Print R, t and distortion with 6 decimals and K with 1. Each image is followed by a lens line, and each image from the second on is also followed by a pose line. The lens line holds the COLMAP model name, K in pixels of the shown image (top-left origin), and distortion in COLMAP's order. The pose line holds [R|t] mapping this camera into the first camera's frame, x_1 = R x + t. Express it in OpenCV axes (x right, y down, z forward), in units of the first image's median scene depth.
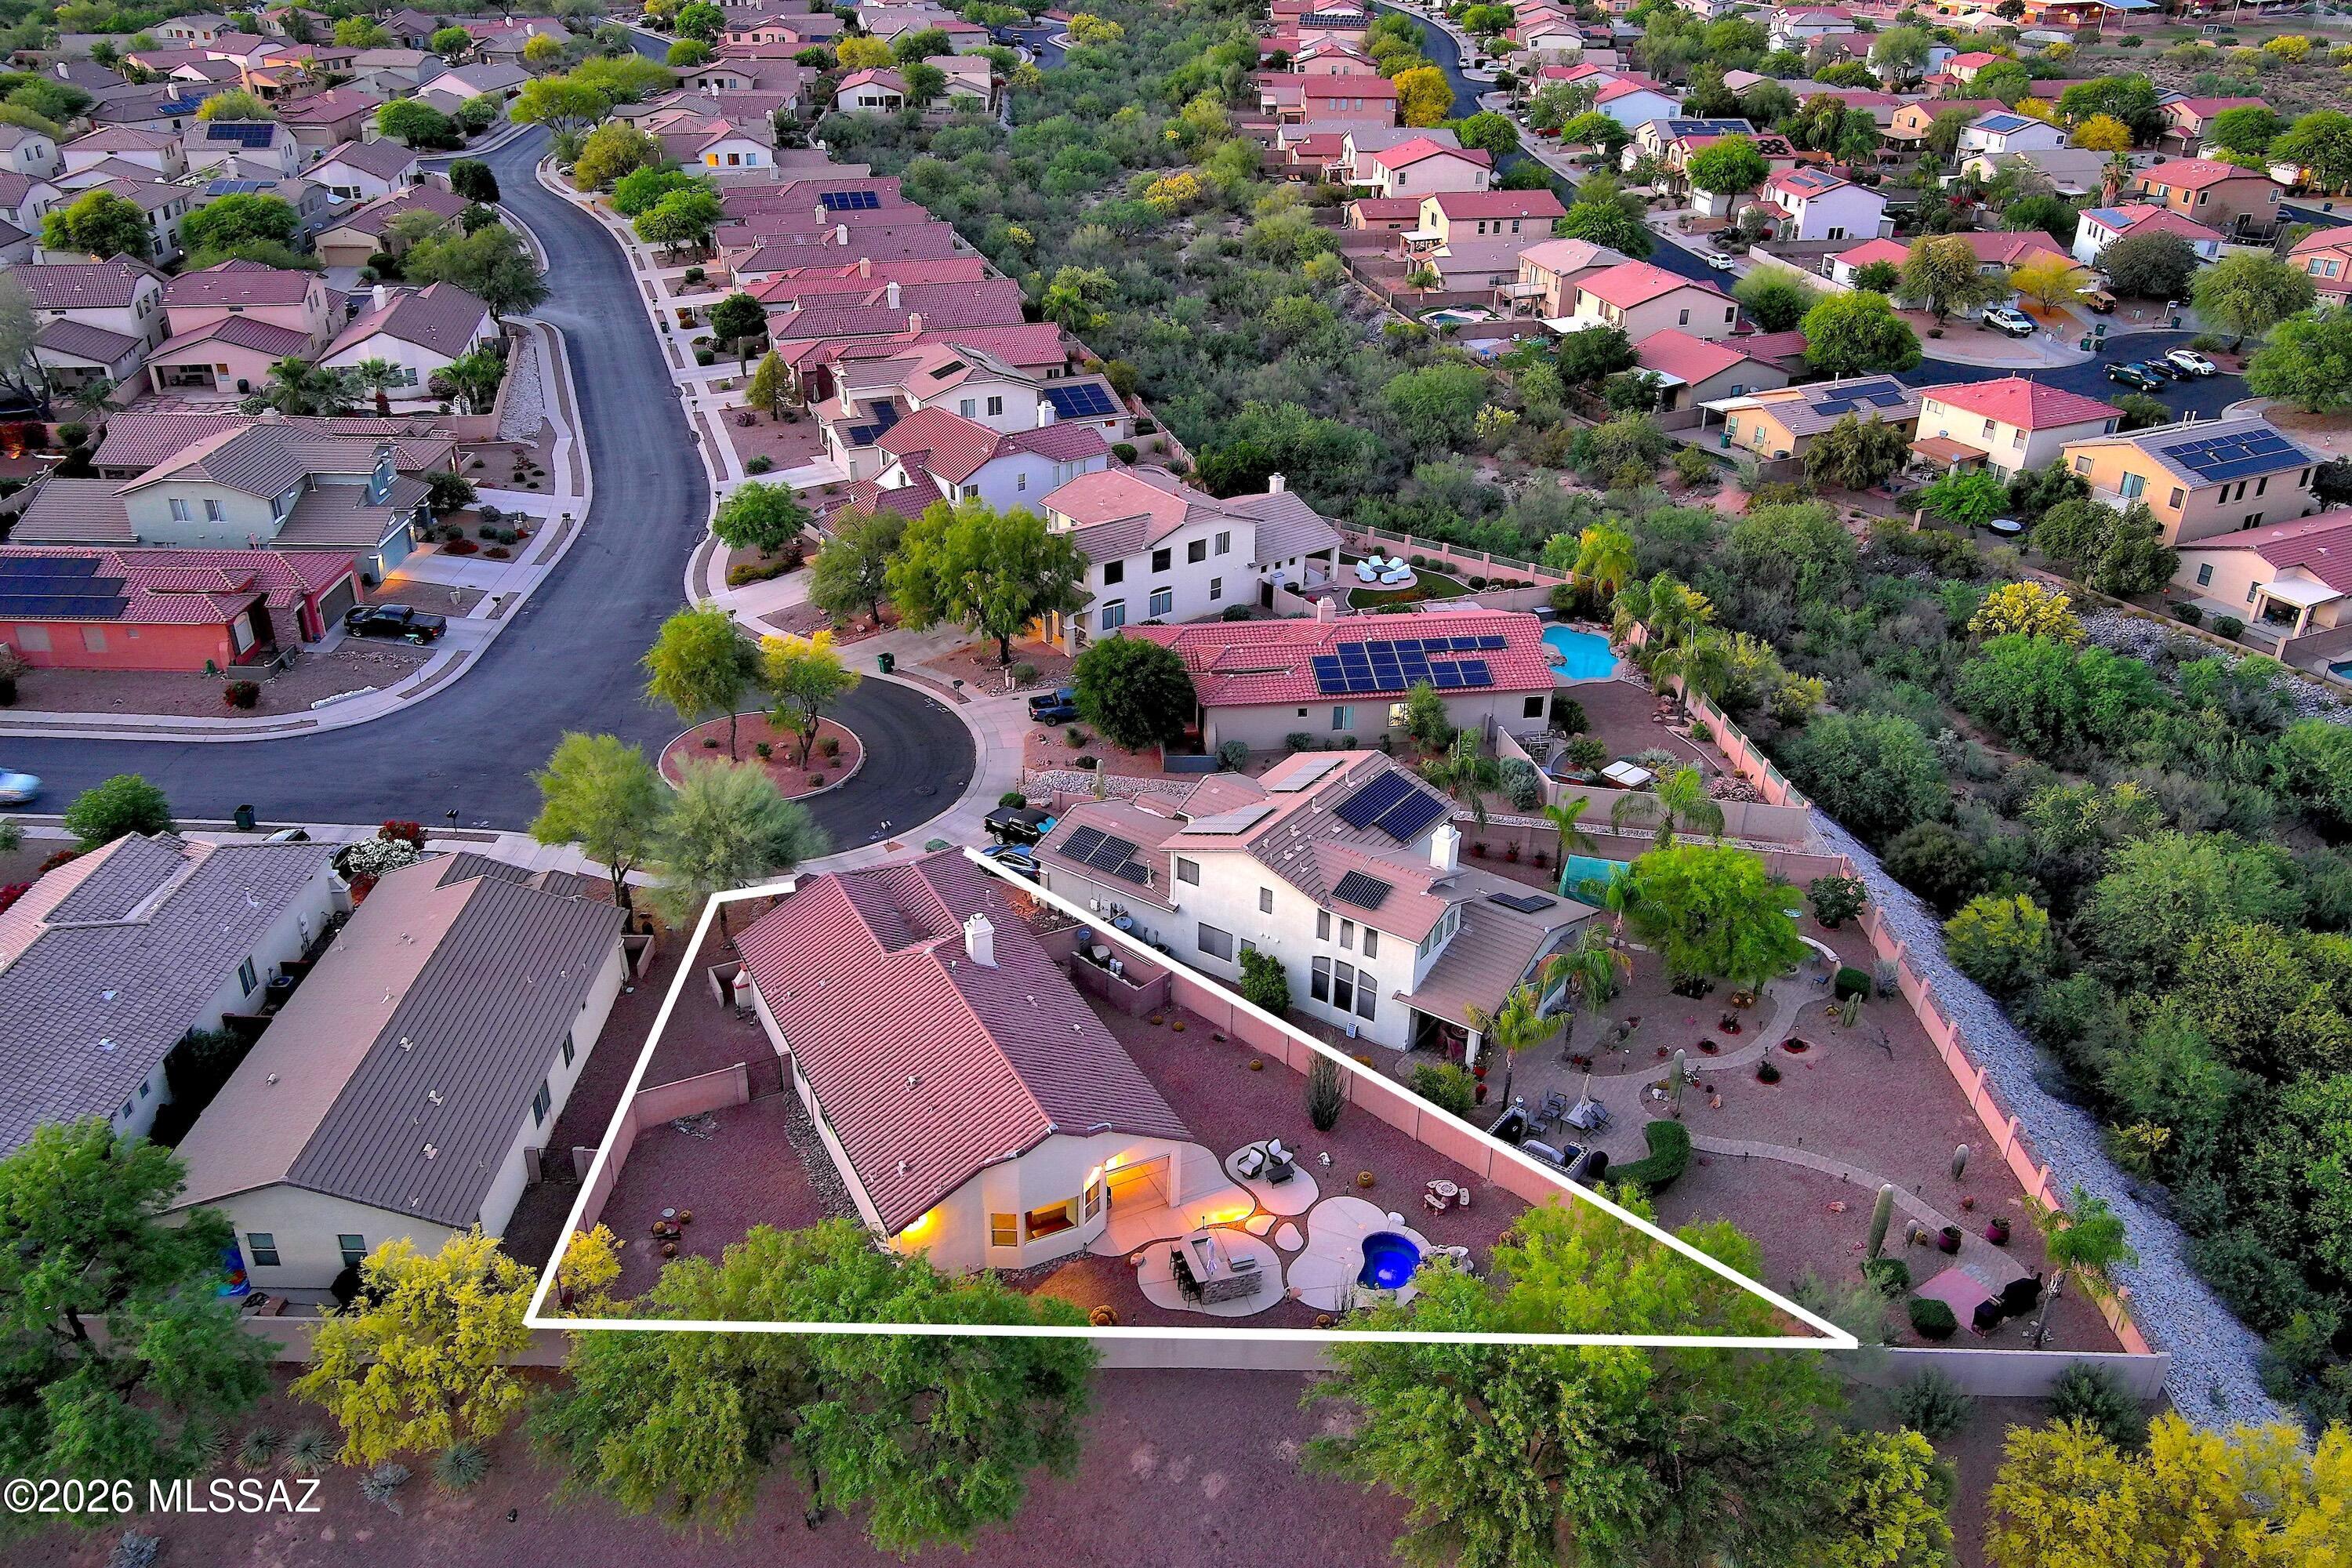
lens RADIAL K [[1814.5, 0, 1166.7], [0, 1814.5, 780.1], [0, 0, 1]] dist [0.031733, -0.038616]
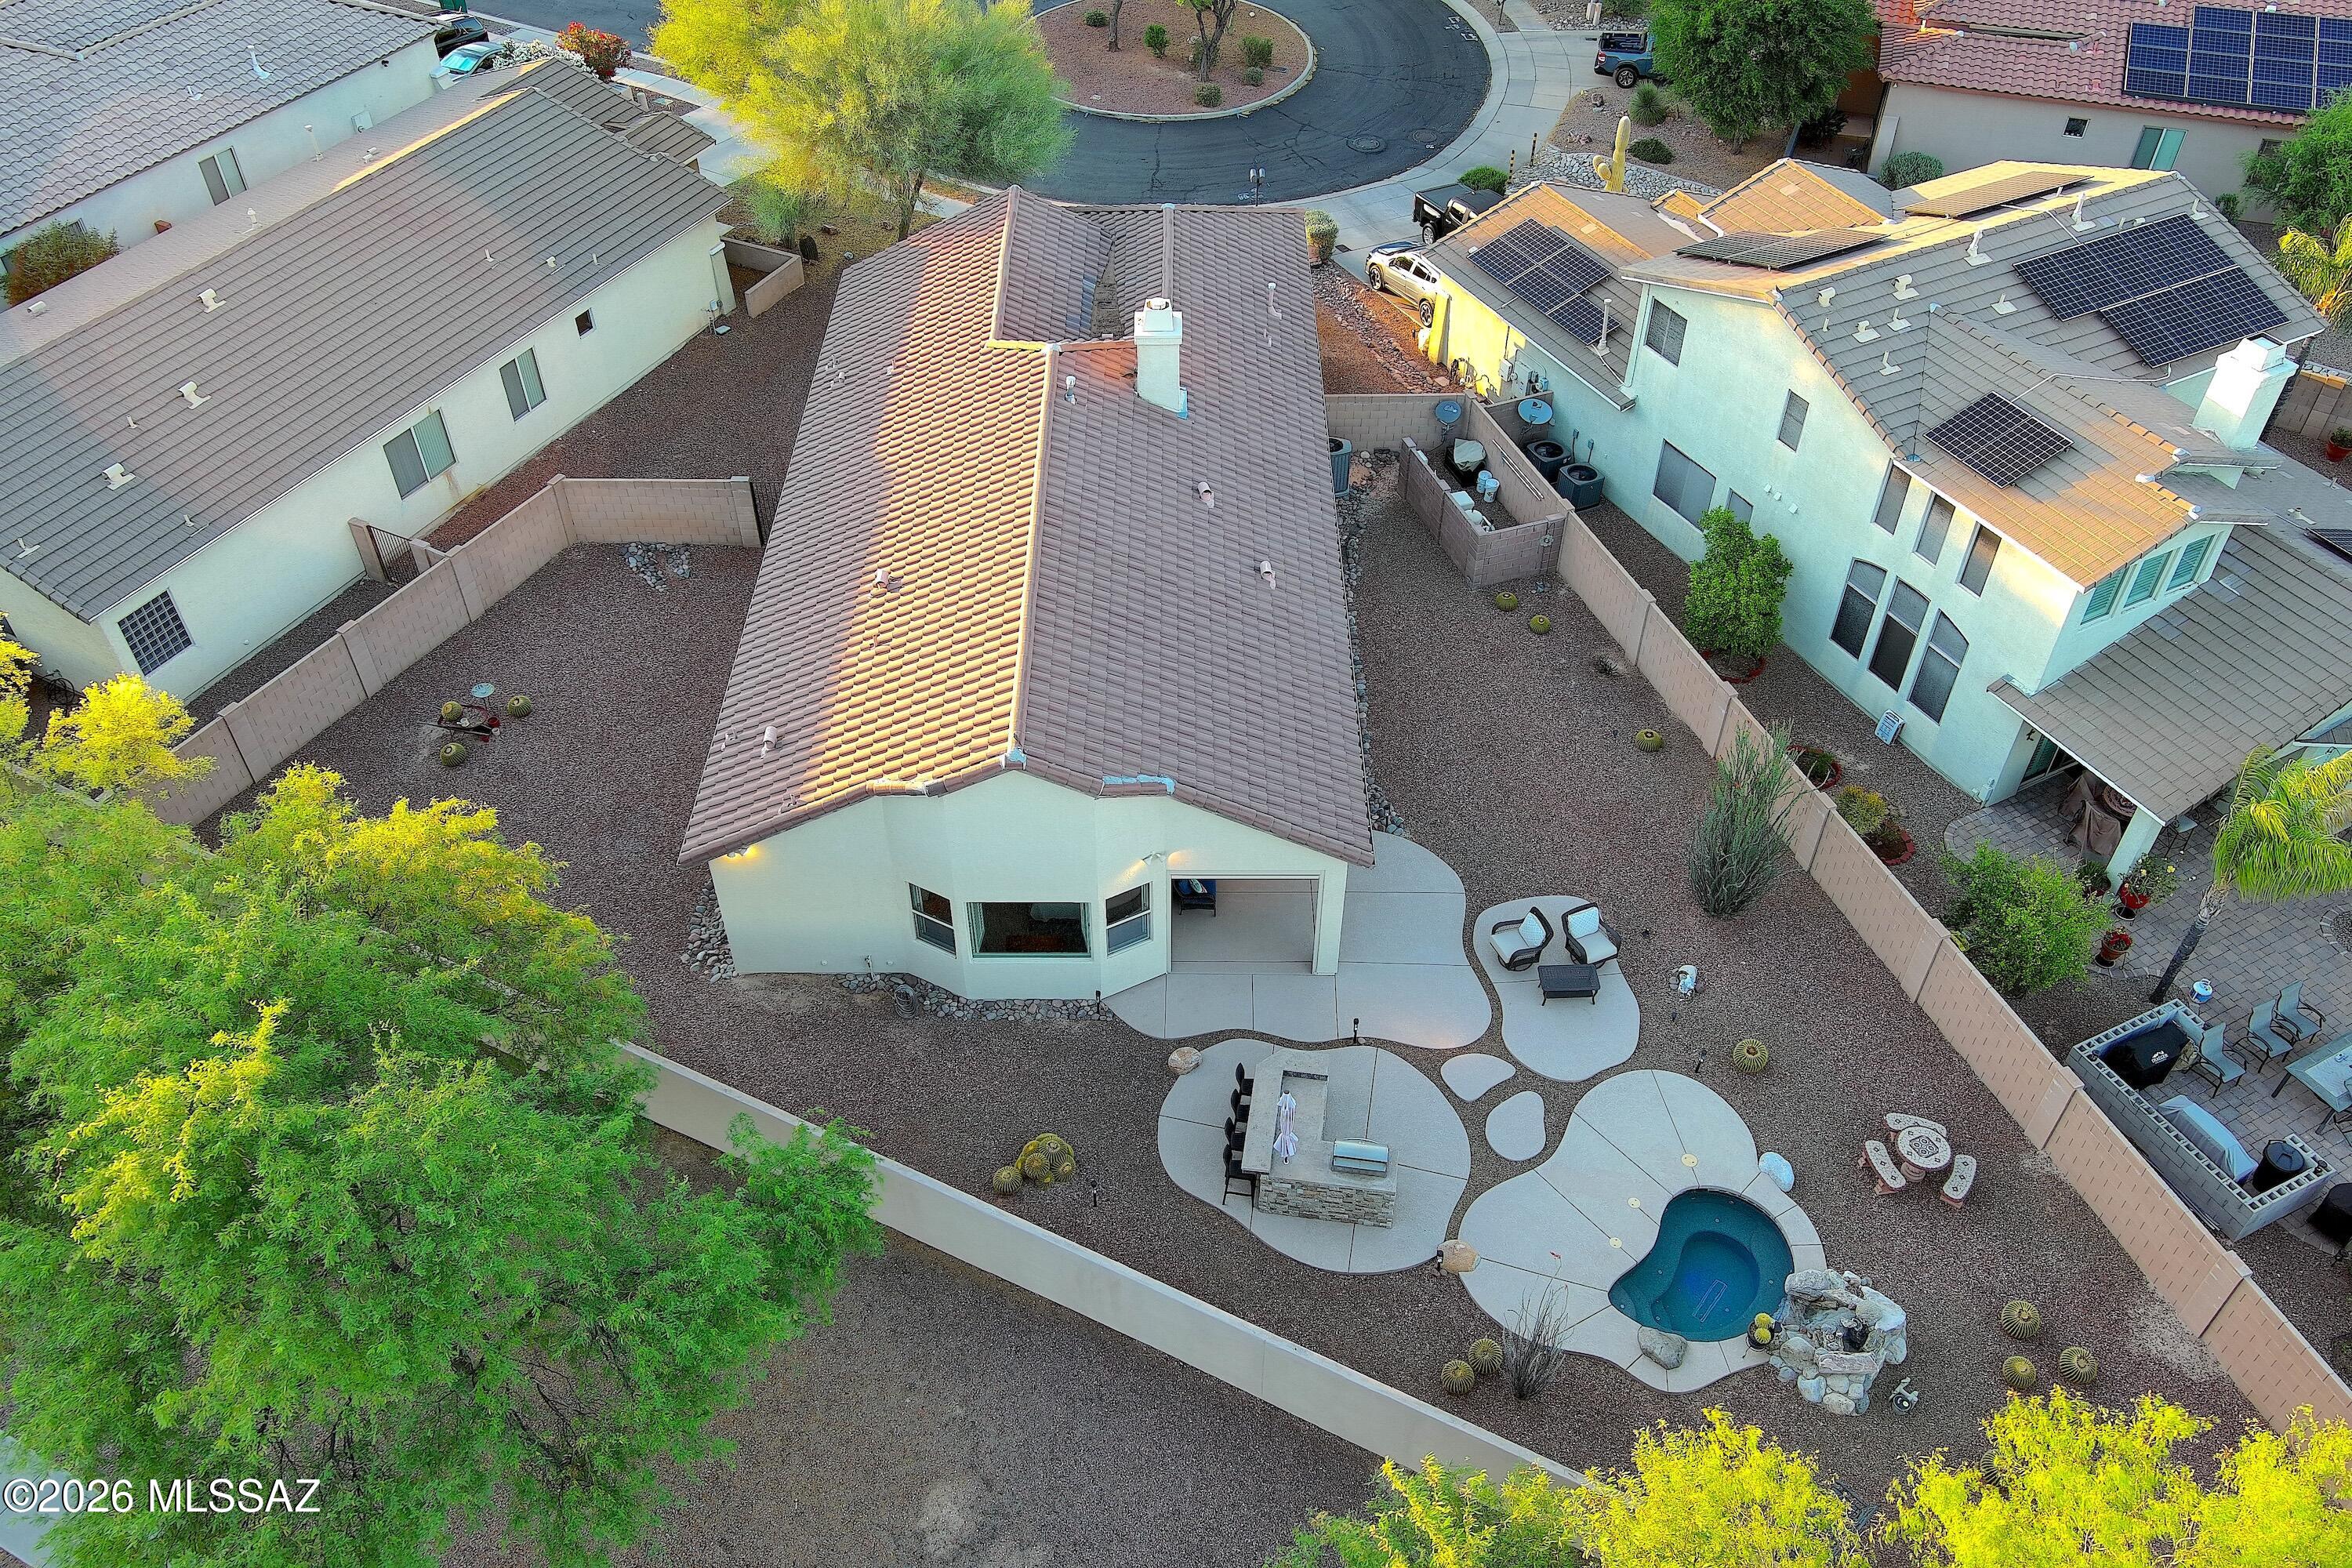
lens RADIAL K [[1814.5, 0, 1165.1], [0, 1814.5, 781.5], [0, 0, 1]] dist [0.031733, -0.038616]
pose [[0.891332, 0.298088, -0.341570, 0.099917], [-0.196204, 0.932863, 0.302111, 0.042508], [0.408694, -0.202264, 0.889977, 0.485476]]
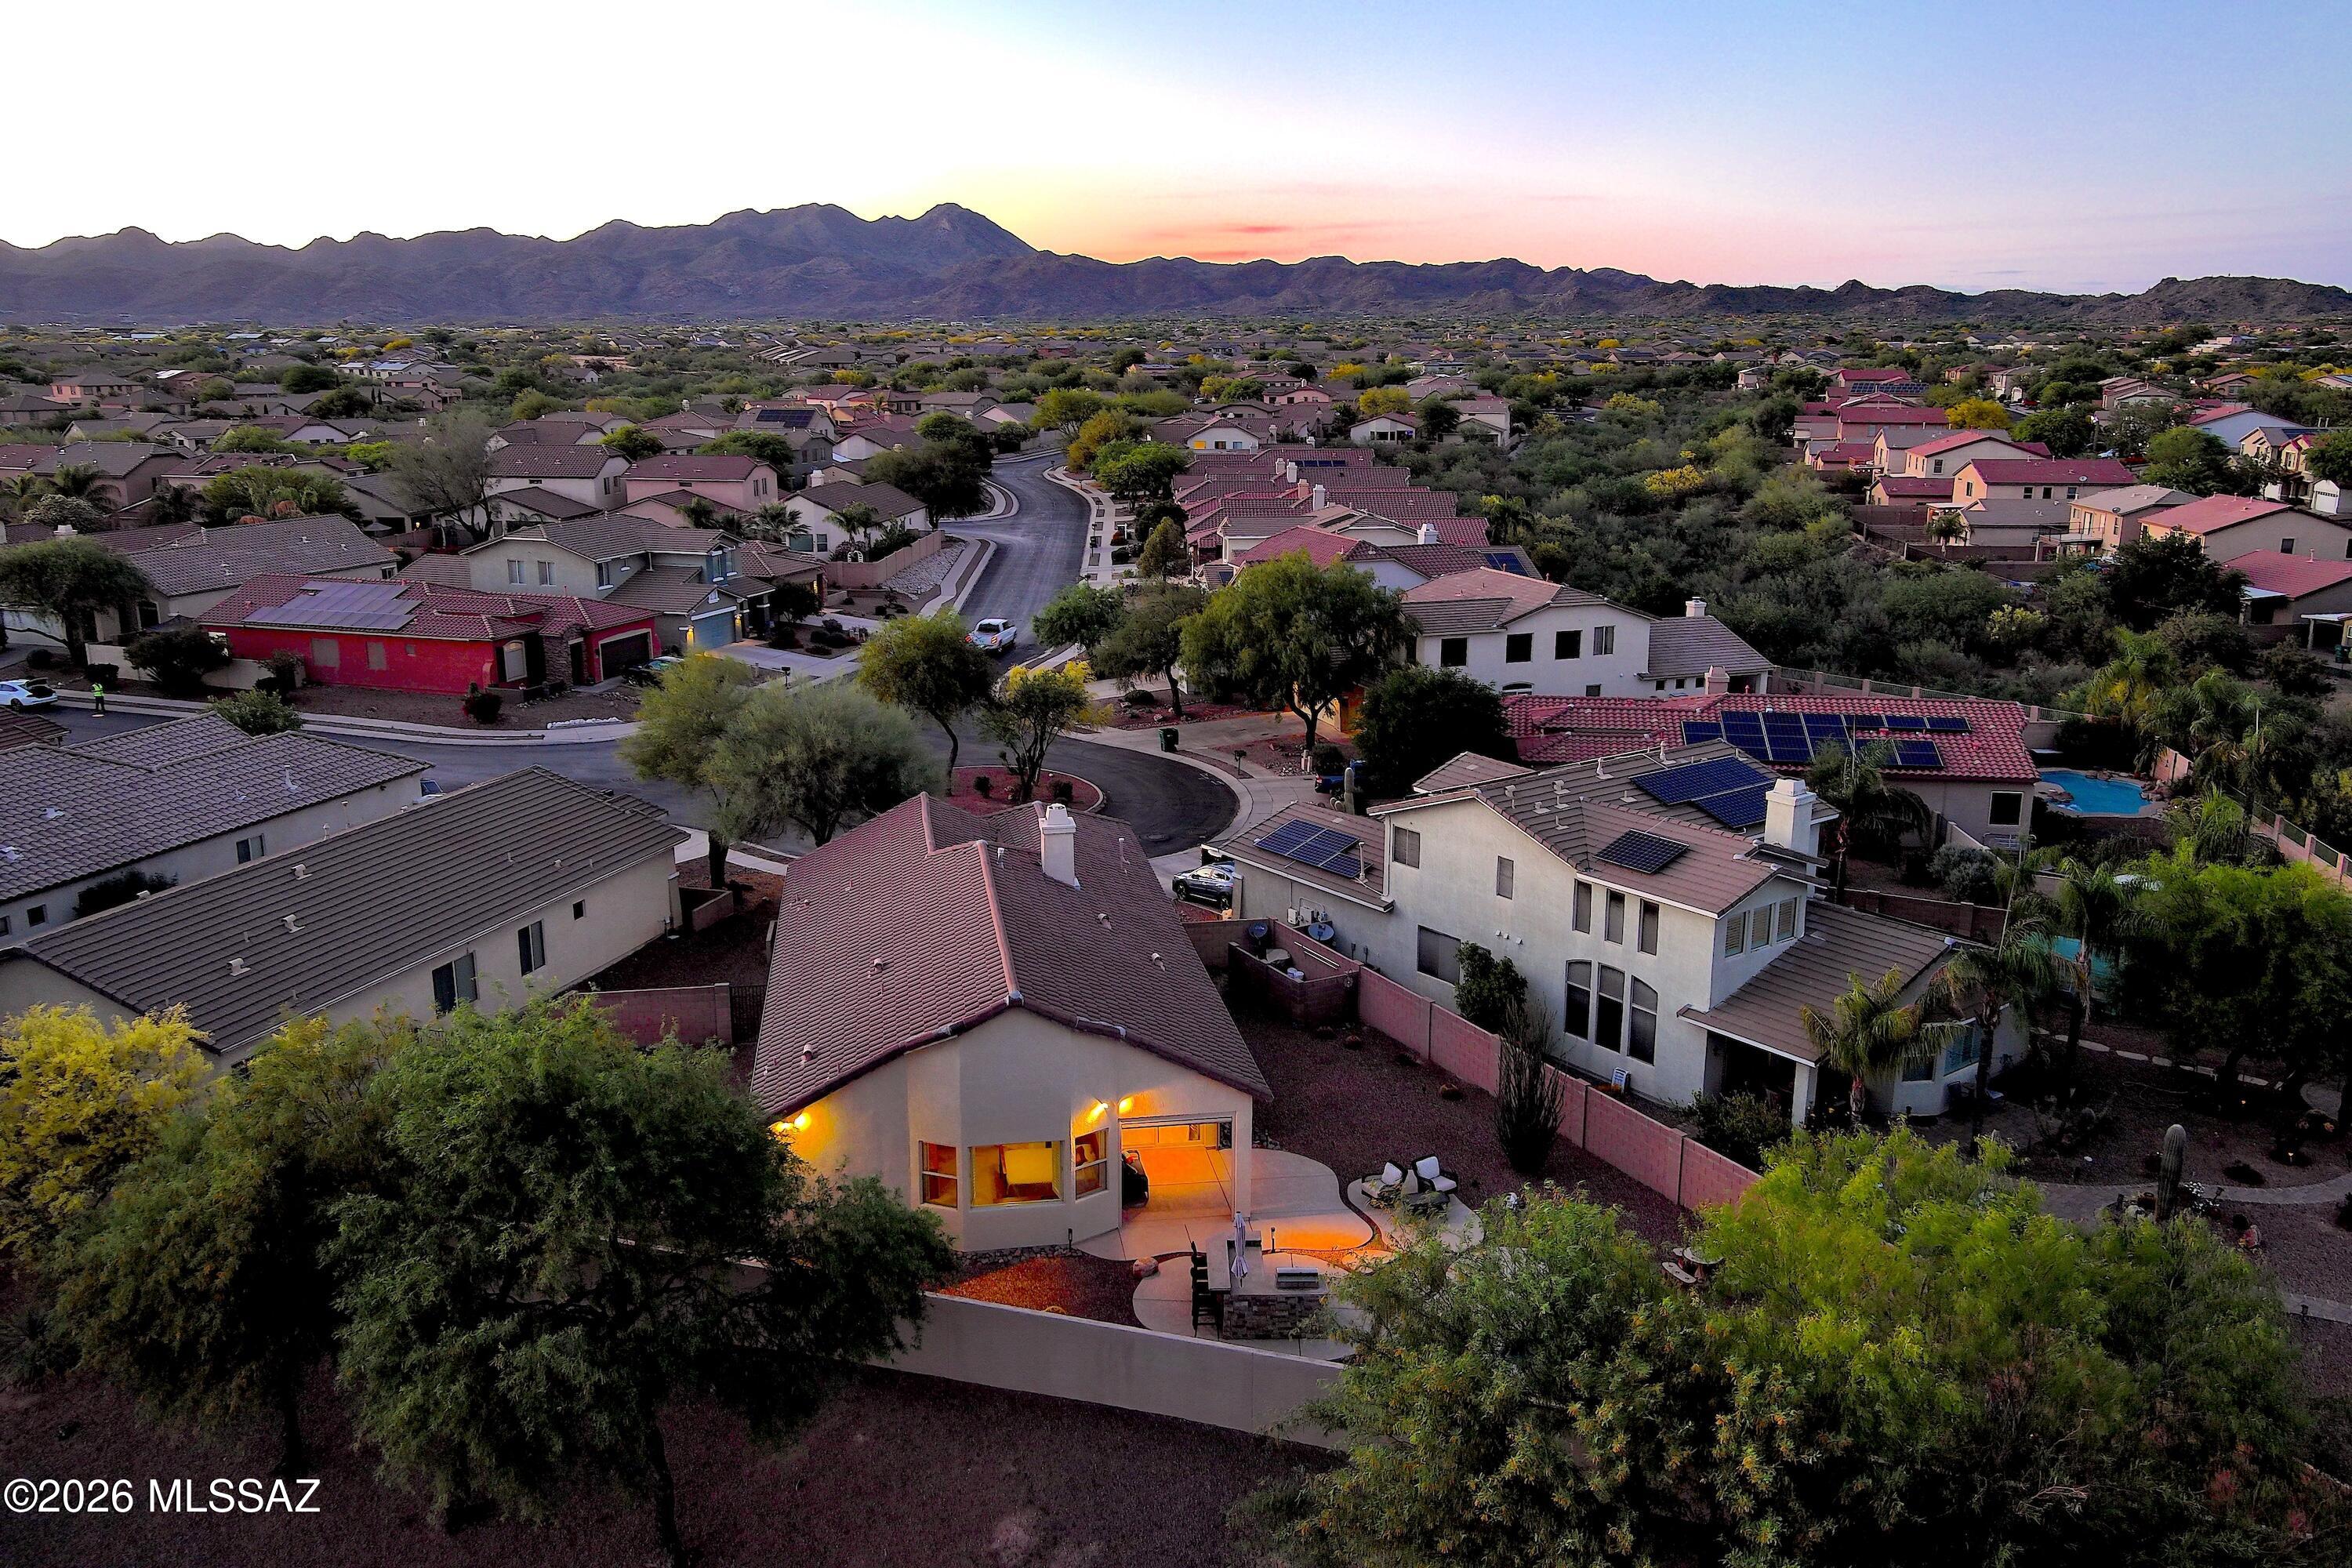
lens RADIAL K [[1814.5, 0, 1167.8], [0, 1814.5, 782.5], [0, 0, 1]] dist [0.031733, -0.038616]
pose [[0.952989, 0.060609, -0.296882, 0.134010], [-0.130644, 0.966230, -0.222109, 0.199542], [0.273395, 0.250453, 0.928724, 0.327369]]
